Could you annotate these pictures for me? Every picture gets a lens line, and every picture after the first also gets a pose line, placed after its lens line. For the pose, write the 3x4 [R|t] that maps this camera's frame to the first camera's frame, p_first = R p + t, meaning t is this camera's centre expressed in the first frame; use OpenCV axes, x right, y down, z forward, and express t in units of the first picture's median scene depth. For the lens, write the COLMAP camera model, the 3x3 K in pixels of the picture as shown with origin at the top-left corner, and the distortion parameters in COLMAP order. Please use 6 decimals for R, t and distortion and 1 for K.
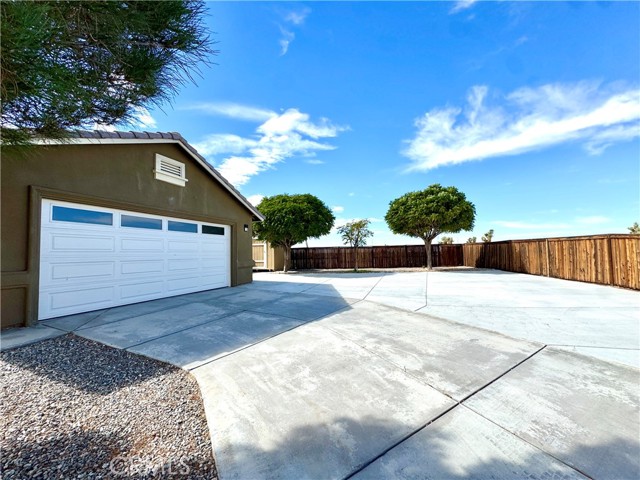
lens RADIAL K [[255.2, 0, 318.9], [0, 255.2, 241.2], [0, 0, 1]] dist [-0.001699, -0.000265]
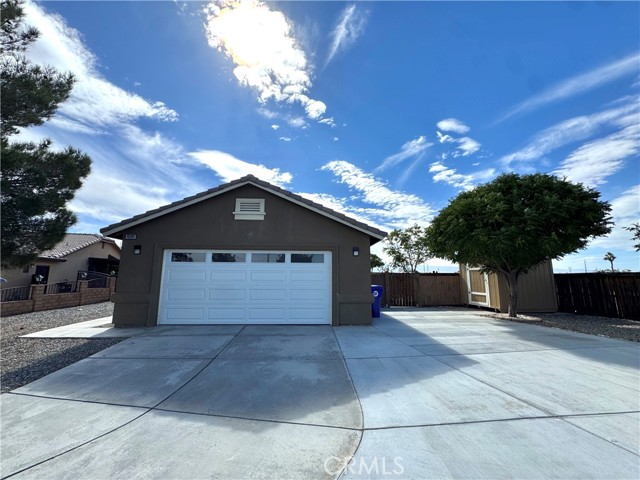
lens RADIAL K [[255.2, 0, 318.9], [0, 255.2, 241.2], [0, 0, 1]] dist [-0.001699, -0.000265]
pose [[0.389994, -0.109265, -0.914312, 0.547919], [0.033898, 0.993965, -0.104325, -0.008251], [0.920193, 0.009693, 0.391344, 0.845093]]
